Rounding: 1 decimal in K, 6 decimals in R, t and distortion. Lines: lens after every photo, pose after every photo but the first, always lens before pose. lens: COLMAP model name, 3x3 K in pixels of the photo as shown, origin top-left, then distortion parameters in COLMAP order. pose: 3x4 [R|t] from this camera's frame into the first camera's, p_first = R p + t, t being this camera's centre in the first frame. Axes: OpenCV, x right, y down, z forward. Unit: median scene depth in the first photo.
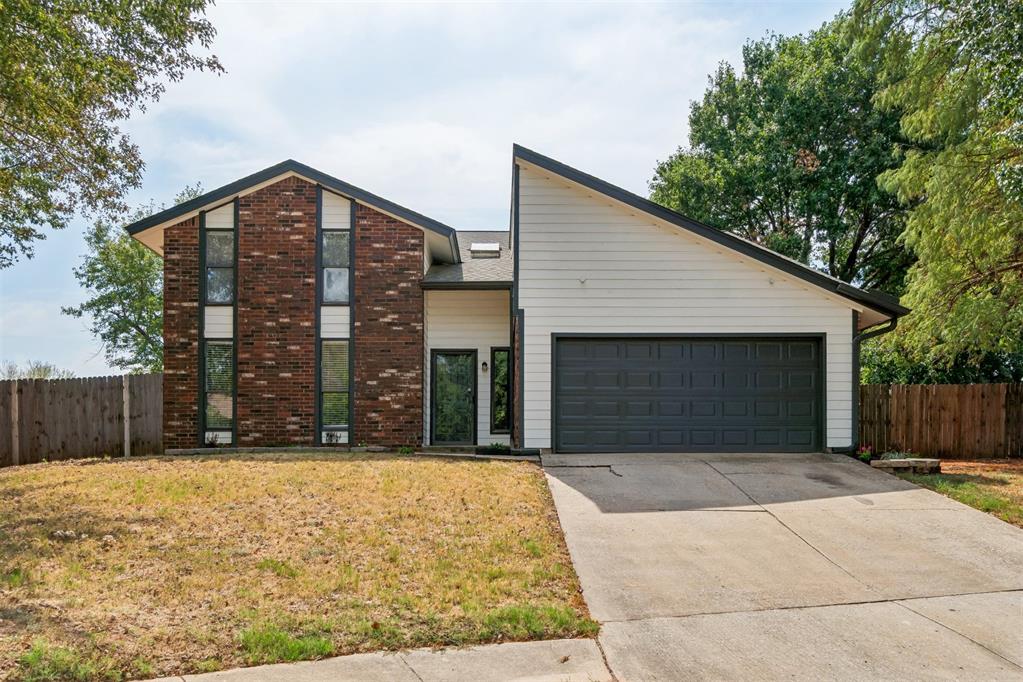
lens RADIAL K [[789.0, 0, 512.3], [0, 789.0, 340.2], [0, 0, 1]] dist [0.005054, 0.001496]
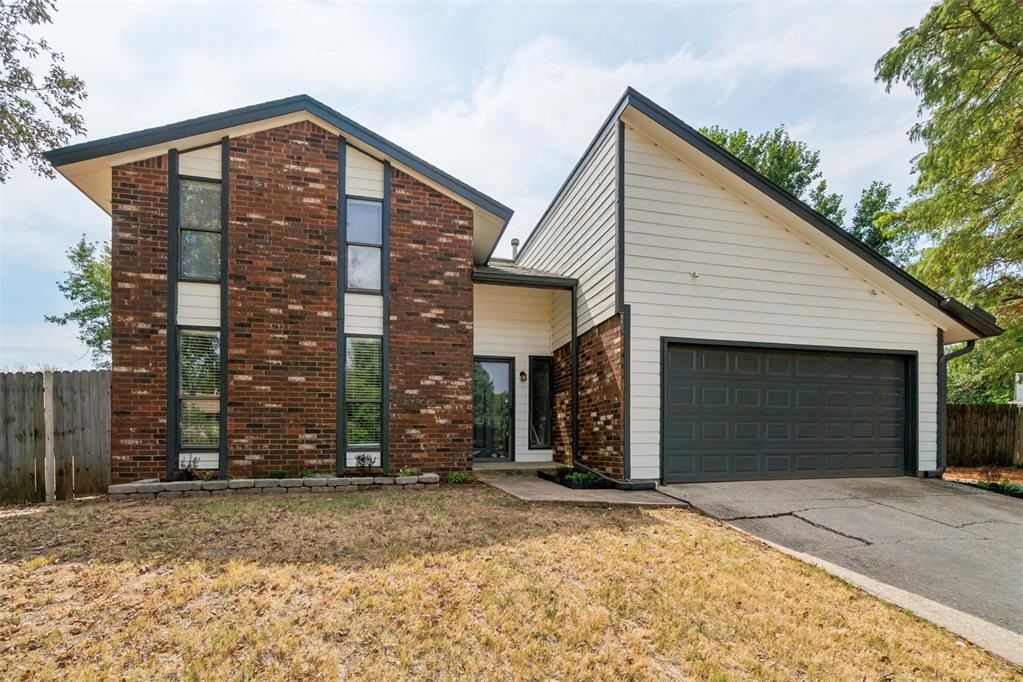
lens RADIAL K [[439.4, 0, 488.9], [0, 439.4, 394.4], [0, 0, 1]] dist [-0.006060, 0.002499]
pose [[0.973322, 0.022370, 0.228352, -0.201034], [-0.037040, 0.997501, 0.060163, 0.026231], [-0.226435, -0.067016, 0.971718, 0.538383]]
